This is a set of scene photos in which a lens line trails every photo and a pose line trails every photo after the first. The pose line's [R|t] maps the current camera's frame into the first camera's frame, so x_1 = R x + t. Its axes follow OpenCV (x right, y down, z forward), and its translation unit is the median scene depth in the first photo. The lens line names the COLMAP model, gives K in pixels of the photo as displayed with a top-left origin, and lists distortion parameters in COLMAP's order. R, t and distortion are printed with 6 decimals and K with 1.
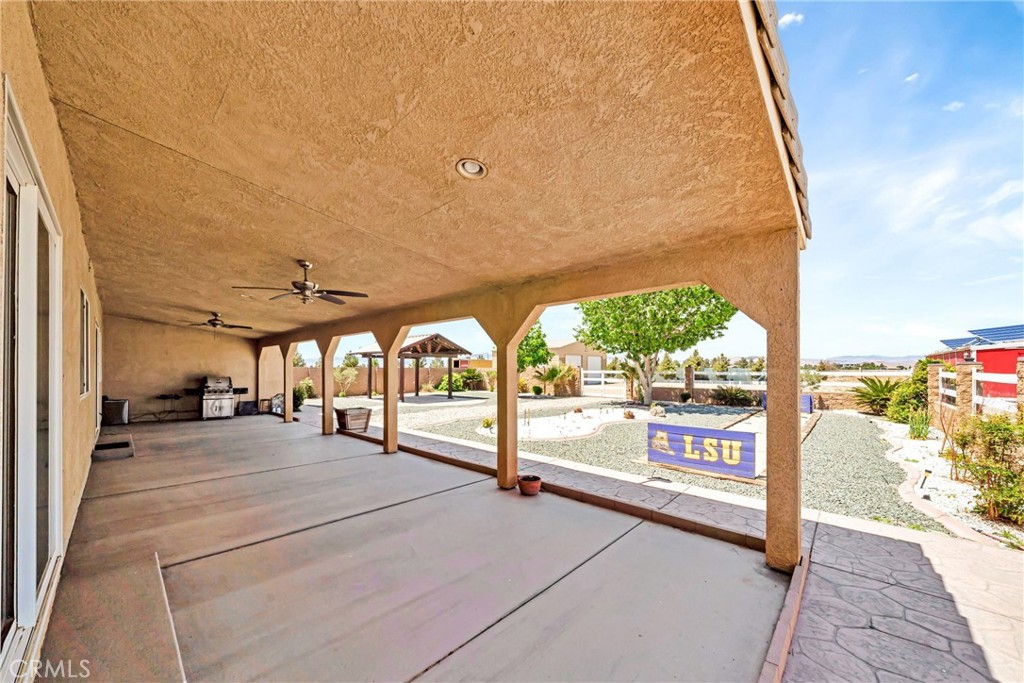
lens RADIAL K [[376.5, 0, 525.8], [0, 376.5, 364.6], [0, 0, 1]] dist [-0.000637, -0.000065]
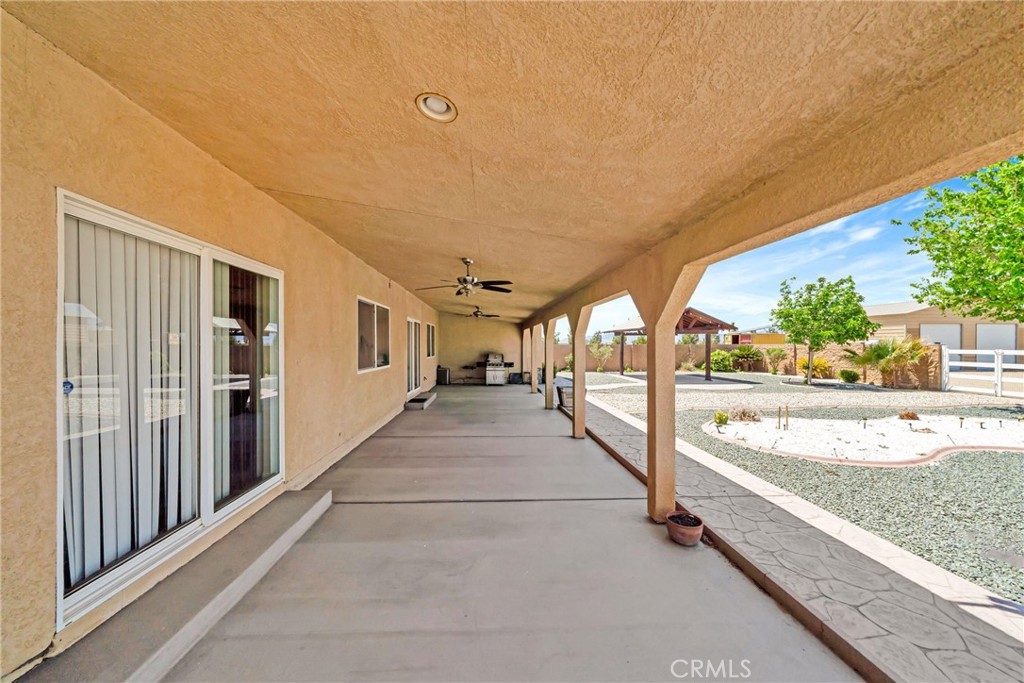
lens RADIAL K [[360.0, 0, 512.0], [0, 360.0, 341.5], [0, 0, 1]] dist [-0.002558, -0.000196]
pose [[0.710056, -0.006428, -0.704115, 0.111376], [0.010844, 0.999940, 0.001807, -0.011522], [0.704061, -0.008918, 0.710083, 0.139443]]
